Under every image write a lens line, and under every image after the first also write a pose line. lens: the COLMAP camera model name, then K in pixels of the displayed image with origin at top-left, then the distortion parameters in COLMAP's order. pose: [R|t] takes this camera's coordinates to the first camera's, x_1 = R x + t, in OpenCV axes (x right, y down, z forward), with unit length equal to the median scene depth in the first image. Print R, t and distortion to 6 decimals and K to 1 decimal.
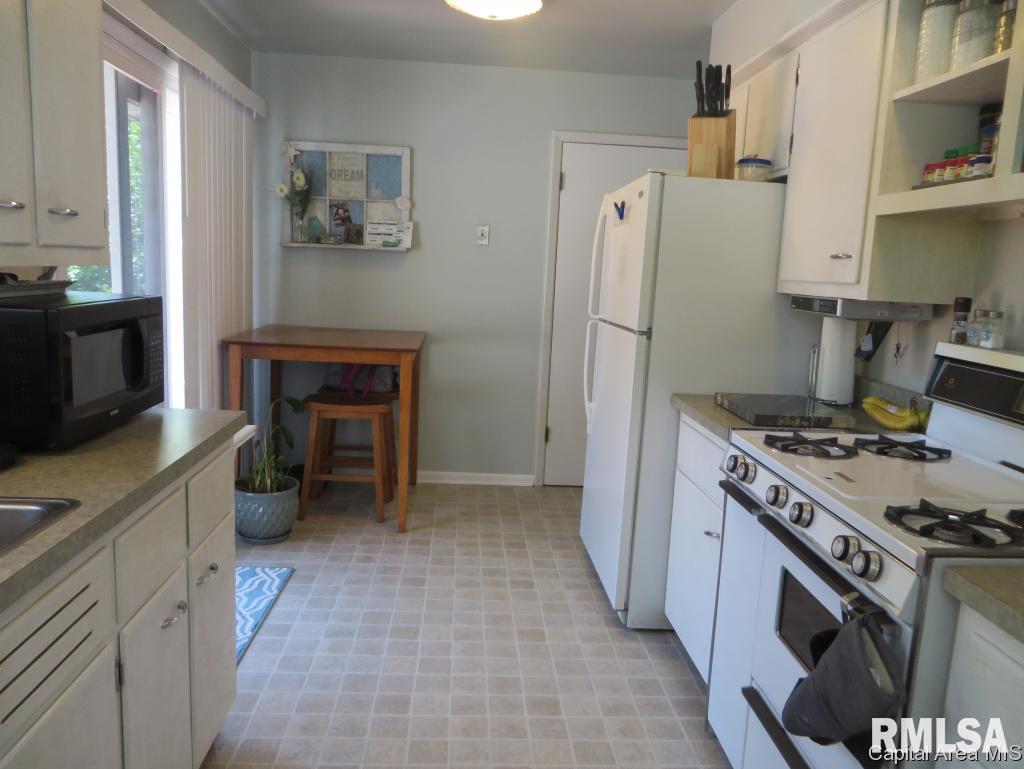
lens RADIAL K [[766.7, 0, 511.3], [0, 766.7, 383.9], [0, 0, 1]] dist [0.001936, -0.000892]
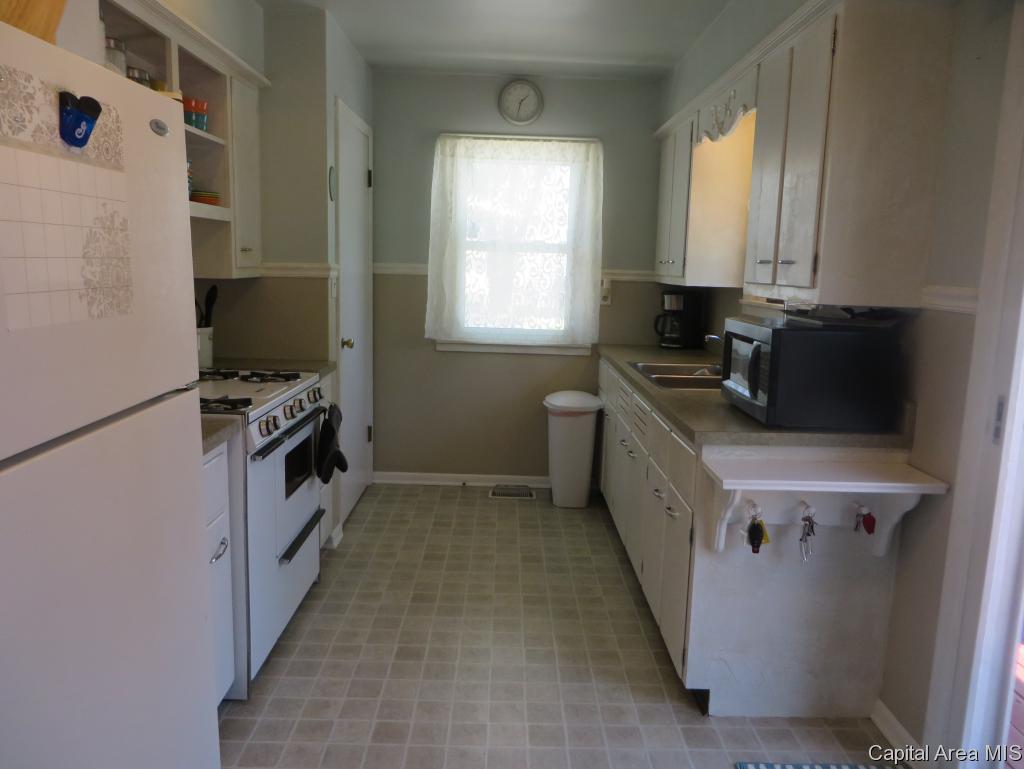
lens RADIAL K [[766.7, 0, 512.2], [0, 766.7, 384.5], [0, 0, 1]] dist [0.001936, -0.000892]
pose [[-0.995157, -0.083884, 0.051238, -0.142379], [-0.064289, 0.949770, 0.306274, -0.344664], [-0.074356, 0.301496, -0.950564, 2.060359]]
